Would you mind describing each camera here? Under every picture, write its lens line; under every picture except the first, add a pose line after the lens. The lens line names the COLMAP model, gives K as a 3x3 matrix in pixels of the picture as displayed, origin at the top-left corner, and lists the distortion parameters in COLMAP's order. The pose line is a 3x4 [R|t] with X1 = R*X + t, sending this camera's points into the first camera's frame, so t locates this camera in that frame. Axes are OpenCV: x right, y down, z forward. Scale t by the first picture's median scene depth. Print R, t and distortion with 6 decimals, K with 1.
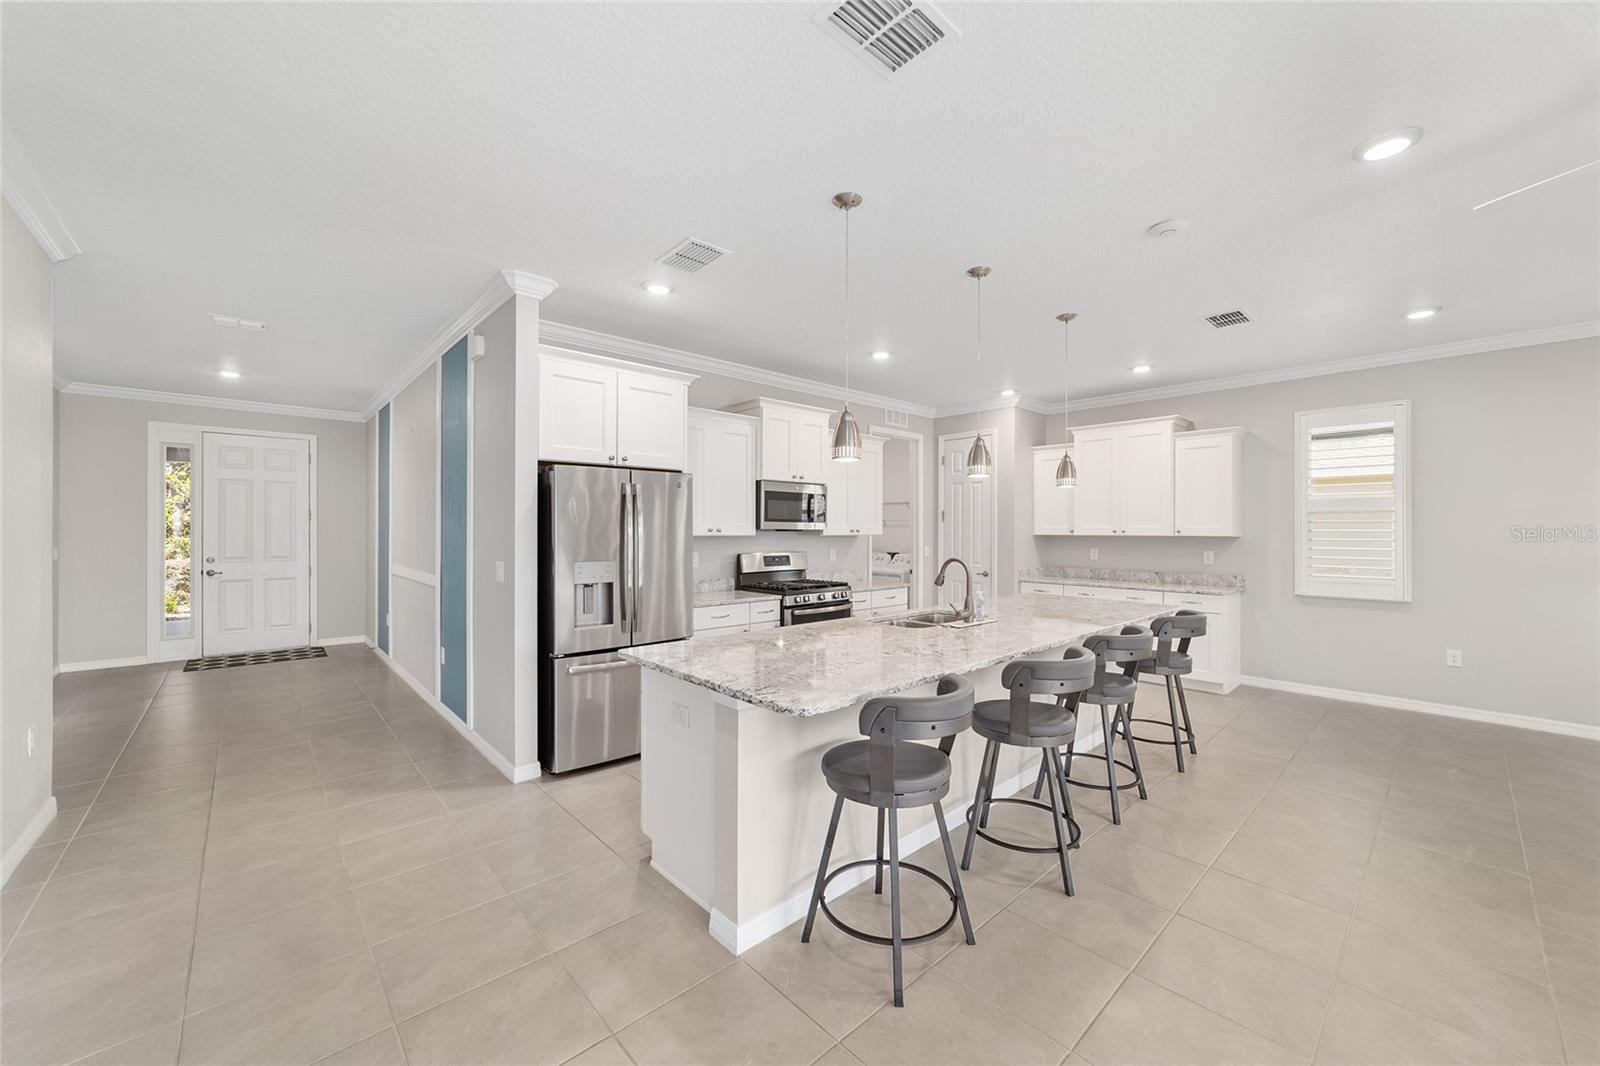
lens RADIAL K [[617.1, 0, 796.4], [0, 617.1, 533.4], [0, 0, 1]] dist [-0.016741, 0.008115]
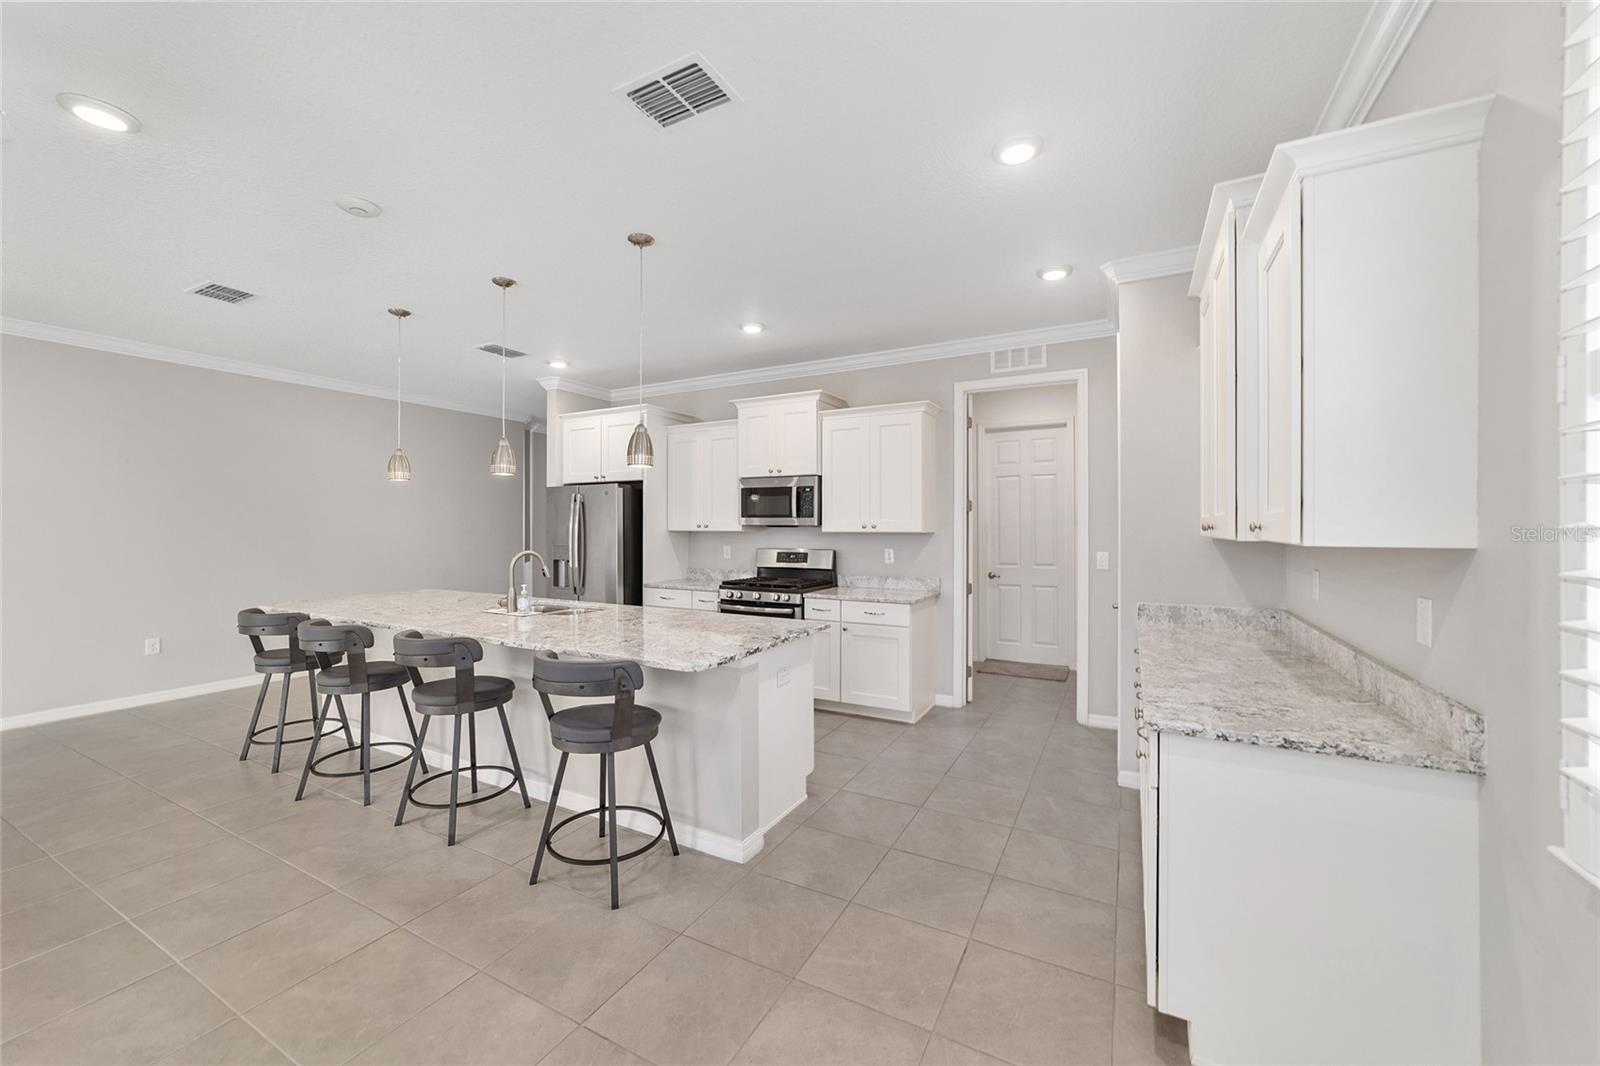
lens RADIAL K [[622.0, 0, 800.7], [0, 622.0, 528.1], [0, 0, 1]] dist [-0.016169, 0.008600]
pose [[0.324888, 0.001158, -0.945752, 0.920196], [-0.004618, 0.999989, -0.000362, -0.001713], [0.945741, 0.004485, 0.324890, 0.714301]]
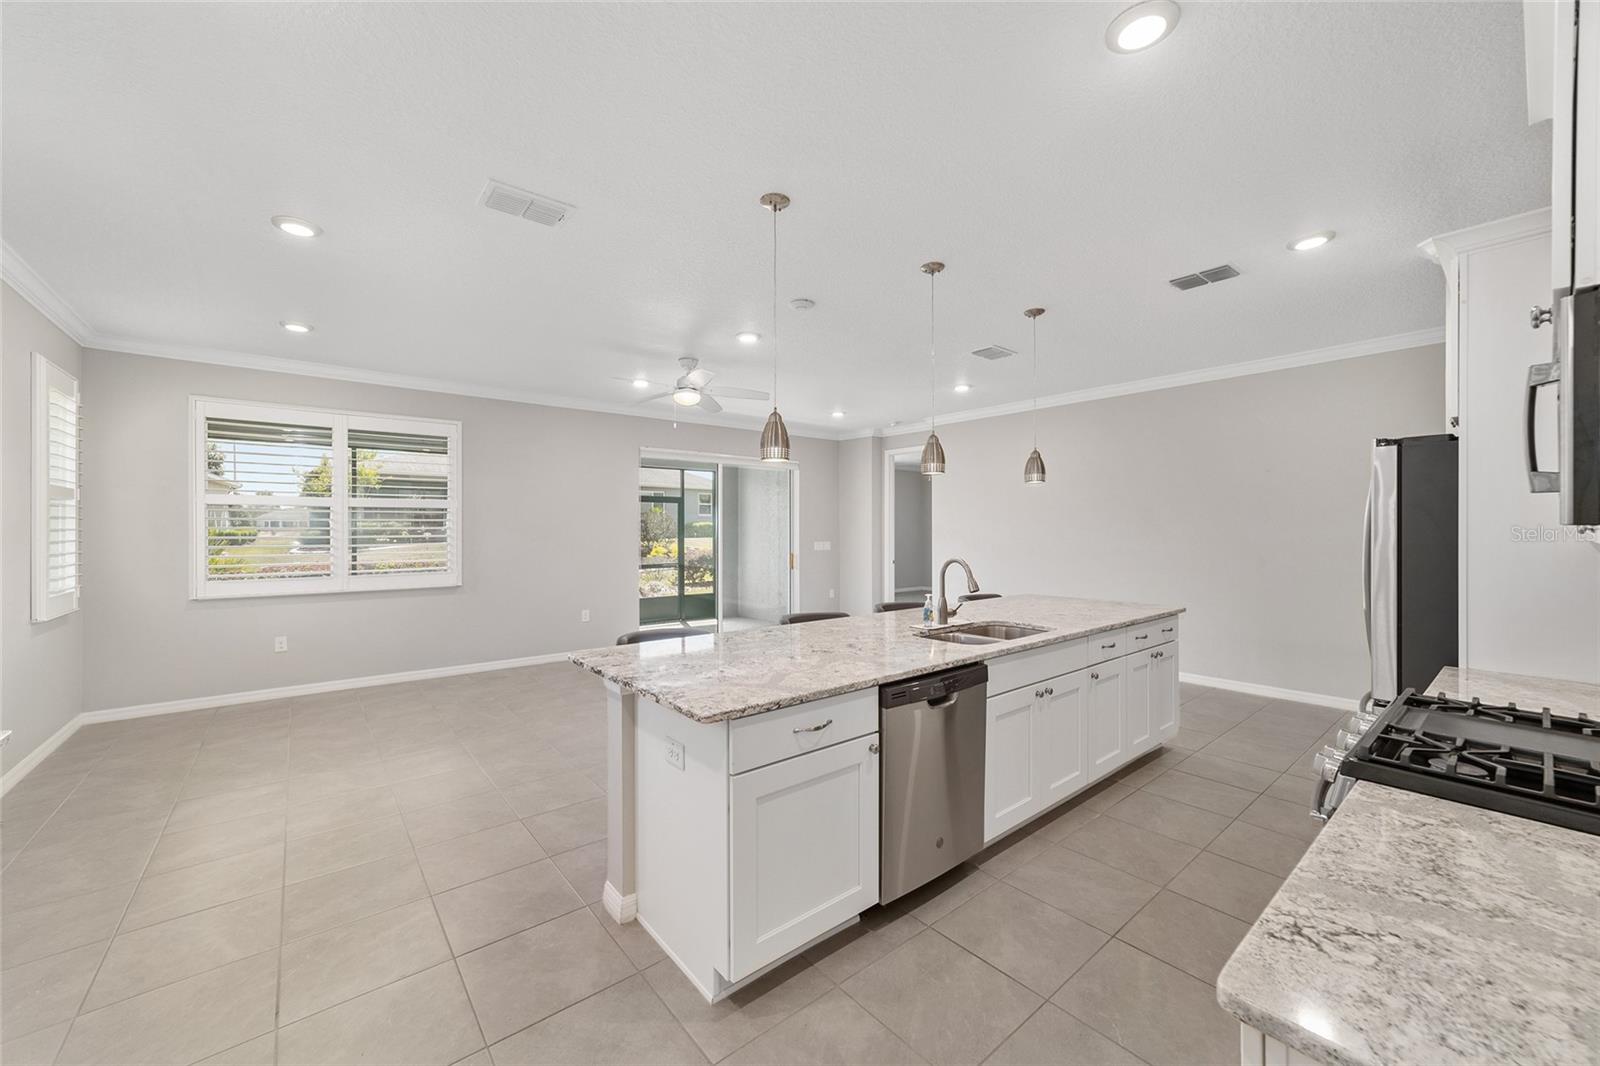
lens RADIAL K [[610.9, 0, 792.7], [0, 610.9, 528.7], [0, 0, 1]] dist [-0.019703, 0.007620]
pose [[-0.998194, -0.001331, 0.060065, 0.291189], [-0.001116, 0.999993, 0.003623, -0.005402], [-0.060069, 0.003549, -0.998188, 1.246266]]
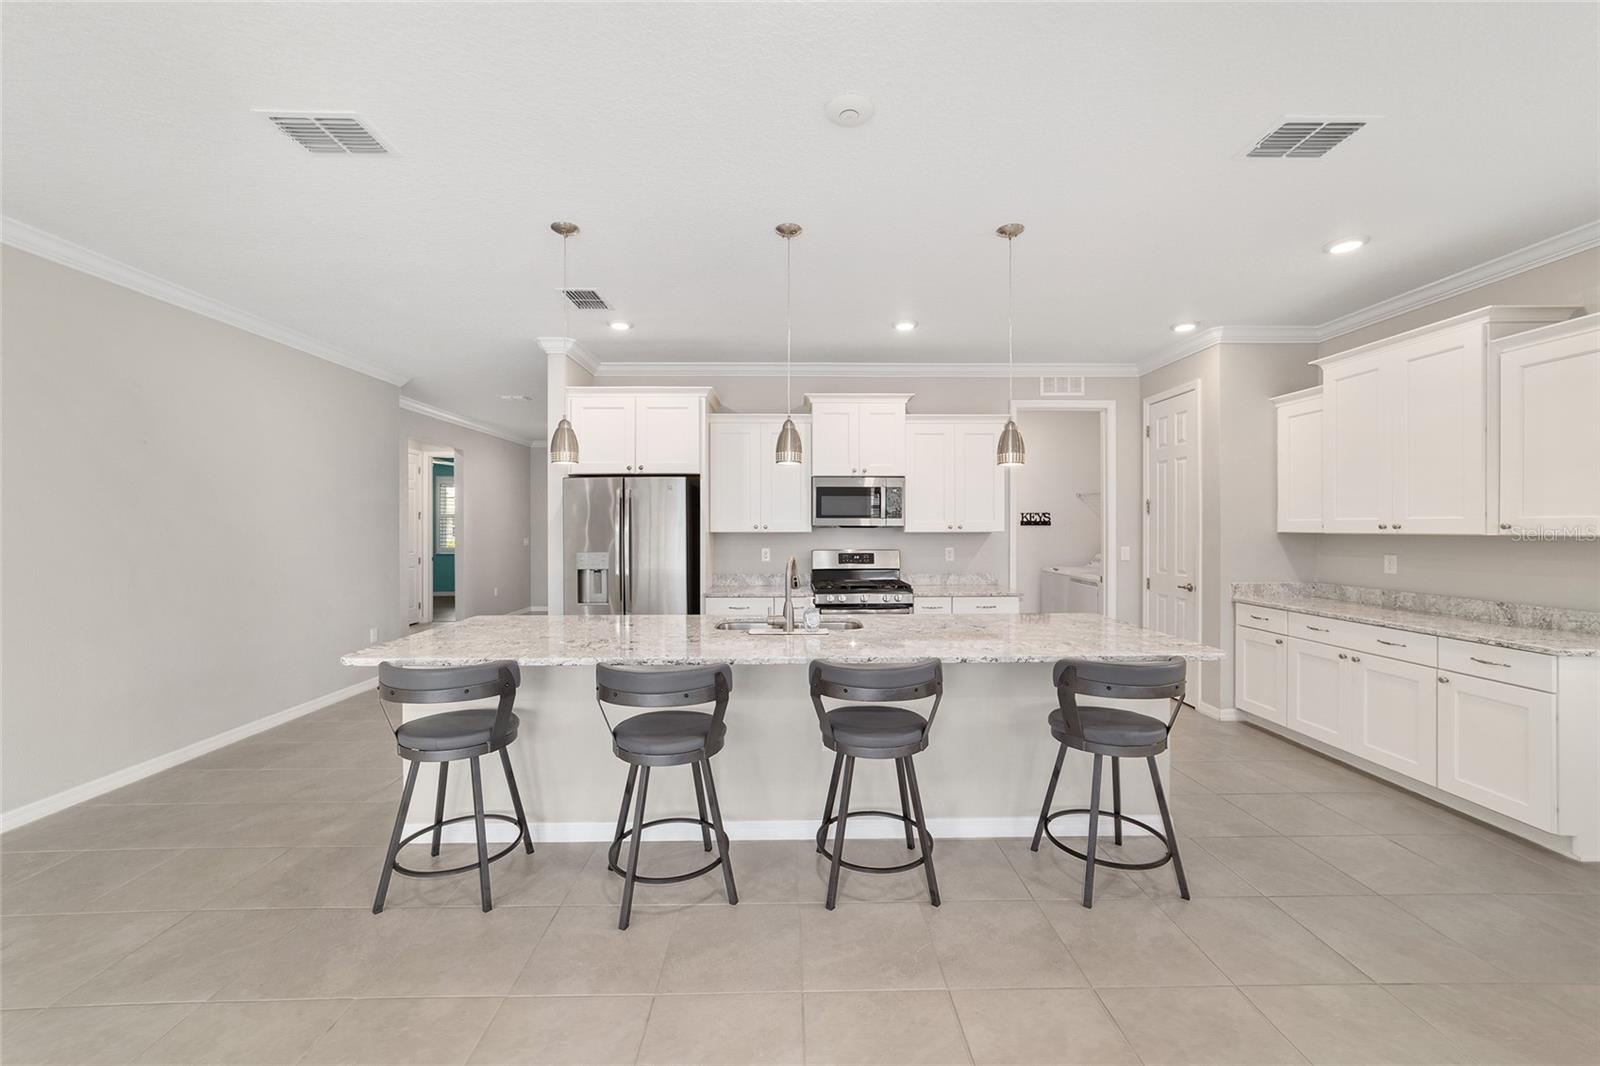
lens RADIAL K [[622.0, 0, 800.7], [0, 622.0, 528.1], [0, 0, 1]] dist [-0.016169, 0.008600]
pose [[0.751656, -0.001831, -0.659553, 0.556905], [-0.000115, 0.999996, -0.002908, -0.000007], [0.659555, 0.002262, 0.751653, 0.220877]]
